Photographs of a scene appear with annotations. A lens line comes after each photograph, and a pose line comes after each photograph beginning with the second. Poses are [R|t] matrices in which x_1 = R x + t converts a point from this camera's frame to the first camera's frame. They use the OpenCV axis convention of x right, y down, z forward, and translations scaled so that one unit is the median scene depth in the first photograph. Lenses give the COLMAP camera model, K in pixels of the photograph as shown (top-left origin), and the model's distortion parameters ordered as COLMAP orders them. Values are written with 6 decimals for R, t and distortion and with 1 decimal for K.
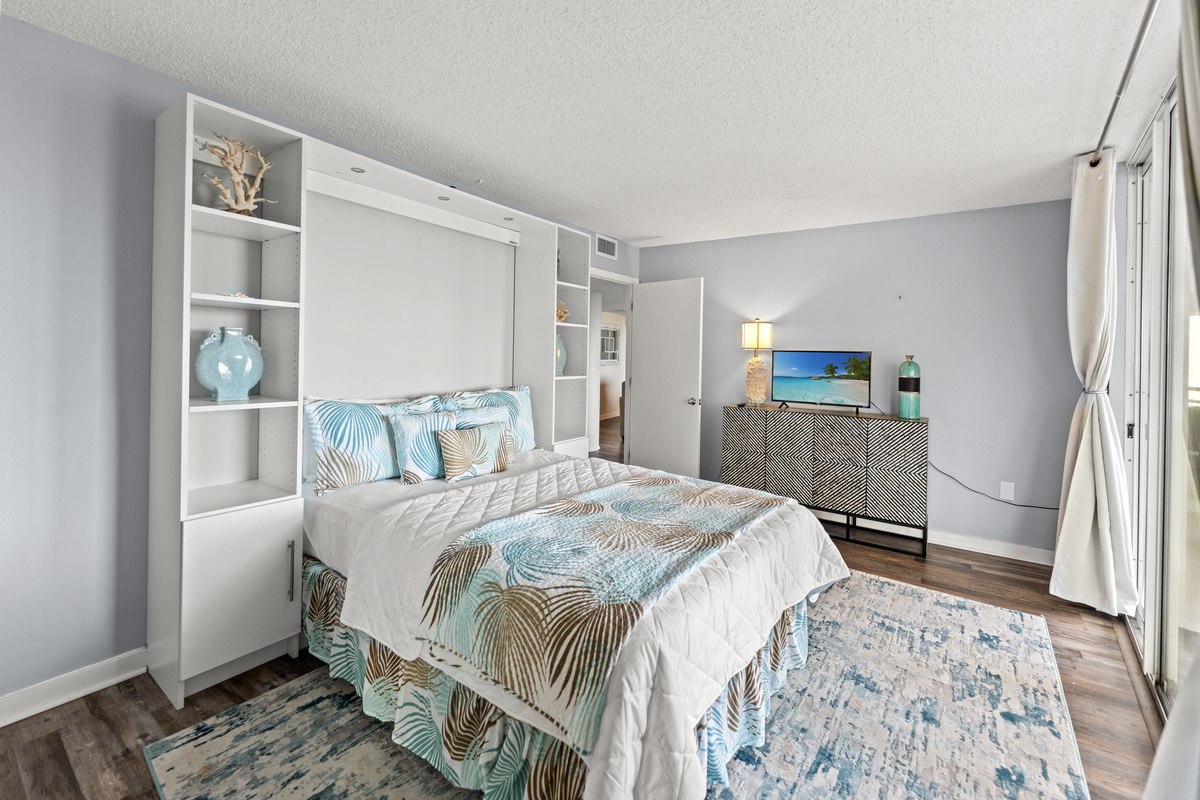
lens RADIAL K [[491.3, 0, 593.0], [0, 491.3, 349.5], [0, 0, 1]] dist [0.001496, -0.001080]
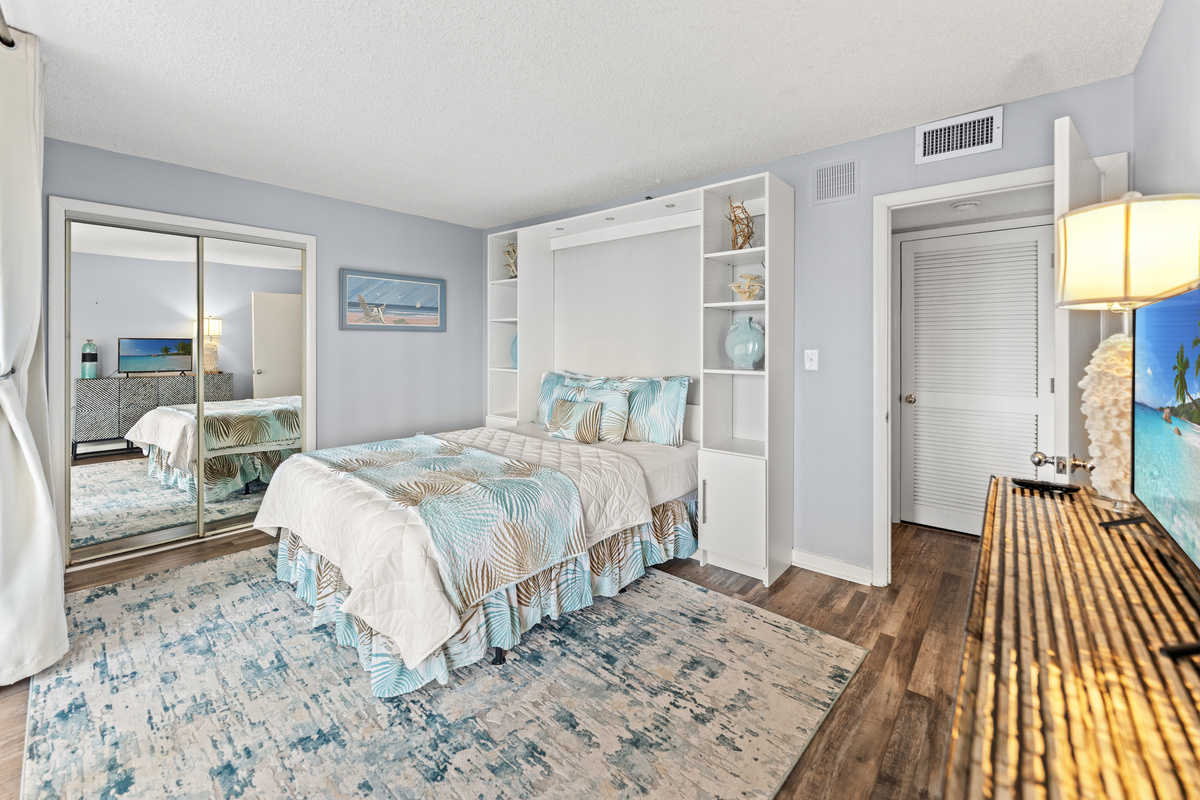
lens RADIAL K [[491.3, 0, 601.2], [0, 491.3, 346.4], [0, 0, 1]] dist [0.001496, -0.001080]
pose [[-0.071634, -0.025600, -0.997102, 1.363120], [0.003045, 0.999660, -0.025884, 0.066528], [0.997426, -0.004890, -0.071532, 1.562715]]
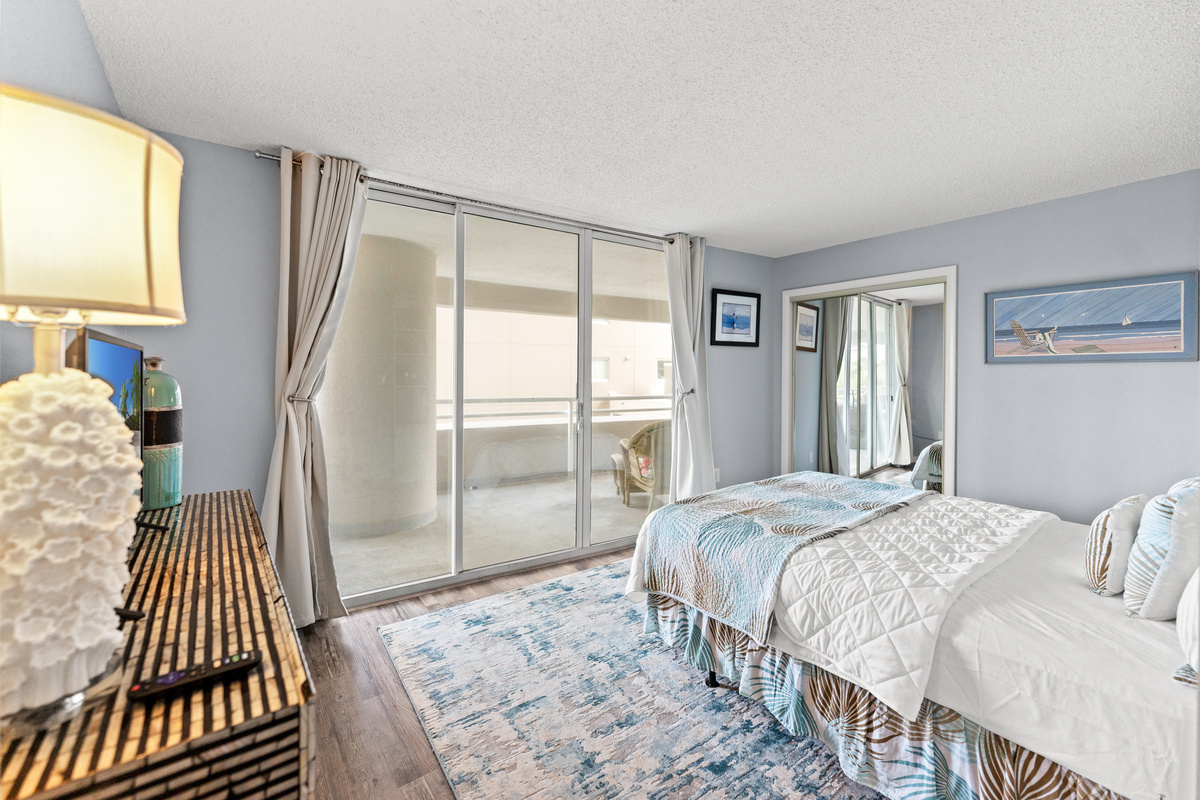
lens RADIAL K [[491.3, 0, 609.4], [0, 491.3, 378.4], [0, 0, 1]] dist [0.001496, -0.001080]
pose [[-0.965114, -0.036471, 0.259279, 0.299239], [-0.035128, 0.999335, 0.009813, 0.026141], [-0.259464, 0.000363, -0.965753, 2.369719]]
